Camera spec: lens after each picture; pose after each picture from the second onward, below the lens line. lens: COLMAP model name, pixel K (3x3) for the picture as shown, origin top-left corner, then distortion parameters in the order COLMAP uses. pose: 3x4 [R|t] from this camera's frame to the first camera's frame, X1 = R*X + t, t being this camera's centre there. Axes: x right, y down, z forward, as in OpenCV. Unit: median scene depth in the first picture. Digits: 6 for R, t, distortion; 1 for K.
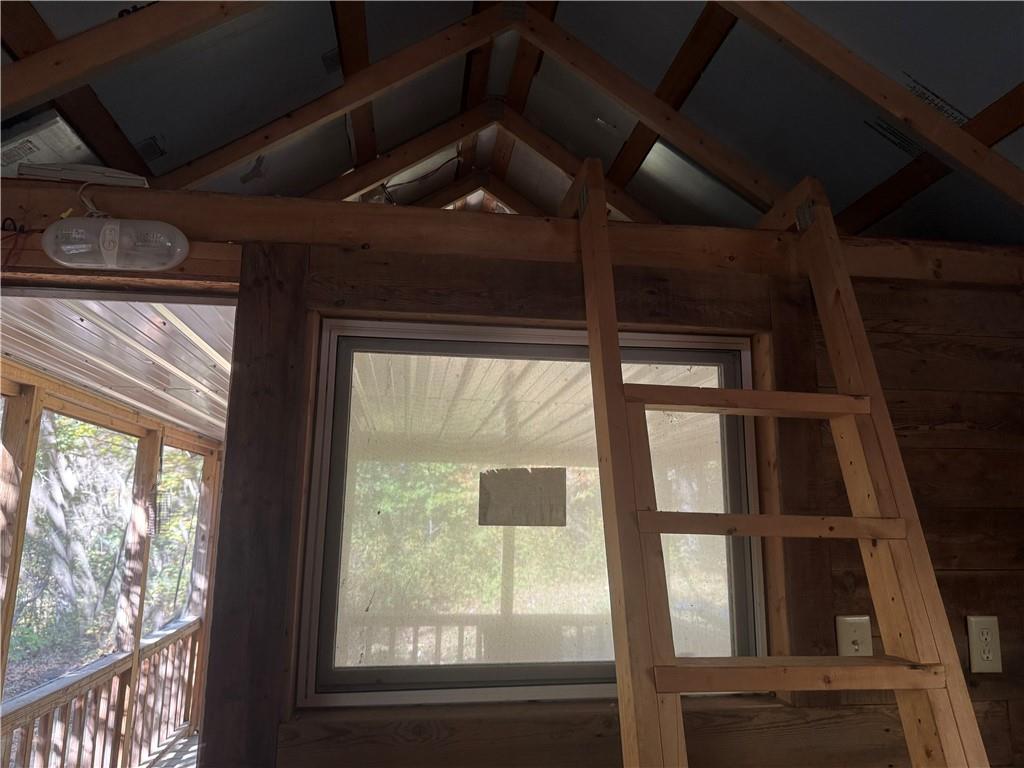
lens RADIAL K [[735.1, 0, 514.8], [0, 735.1, 381.8], [0, 0, 1]] dist [0.002060, 0.001044]
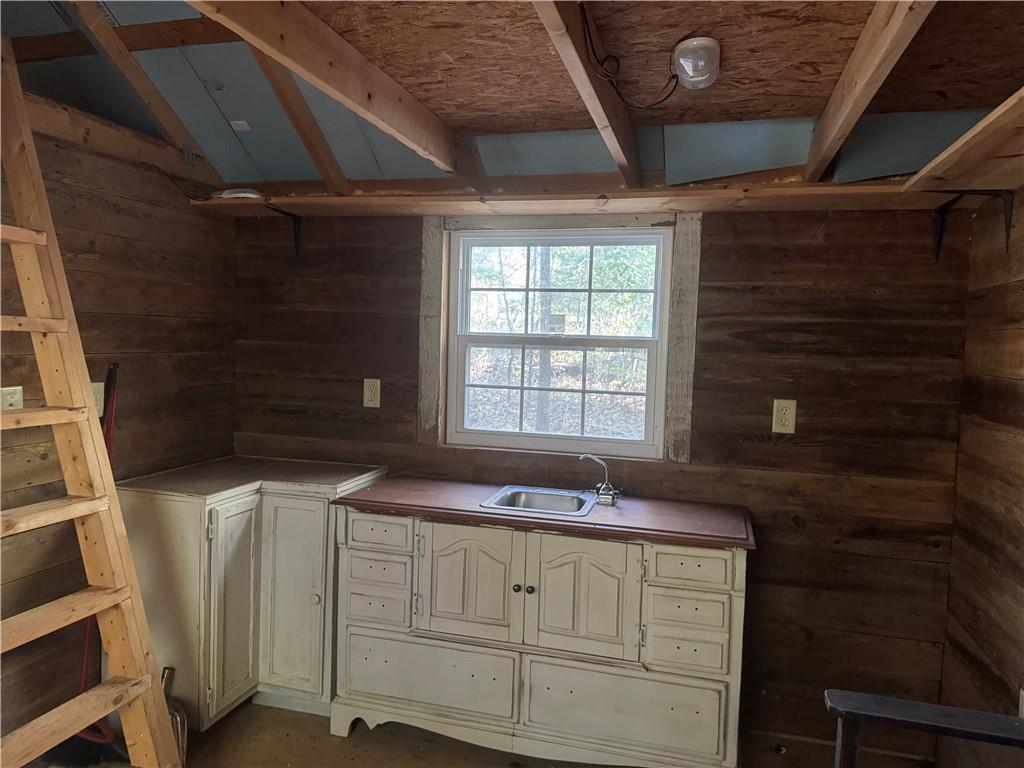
lens RADIAL K [[712.0, 0, 512.0], [0, 712.0, 384.0], [0, 0, 1]] dist [0.094699, -0.121005]
pose [[0.406074, -0.052908, 0.912307, -0.387418], [-0.197623, 0.969615, 0.144195, -0.067366], [-0.892216, -0.238847, 0.383279, -0.349079]]
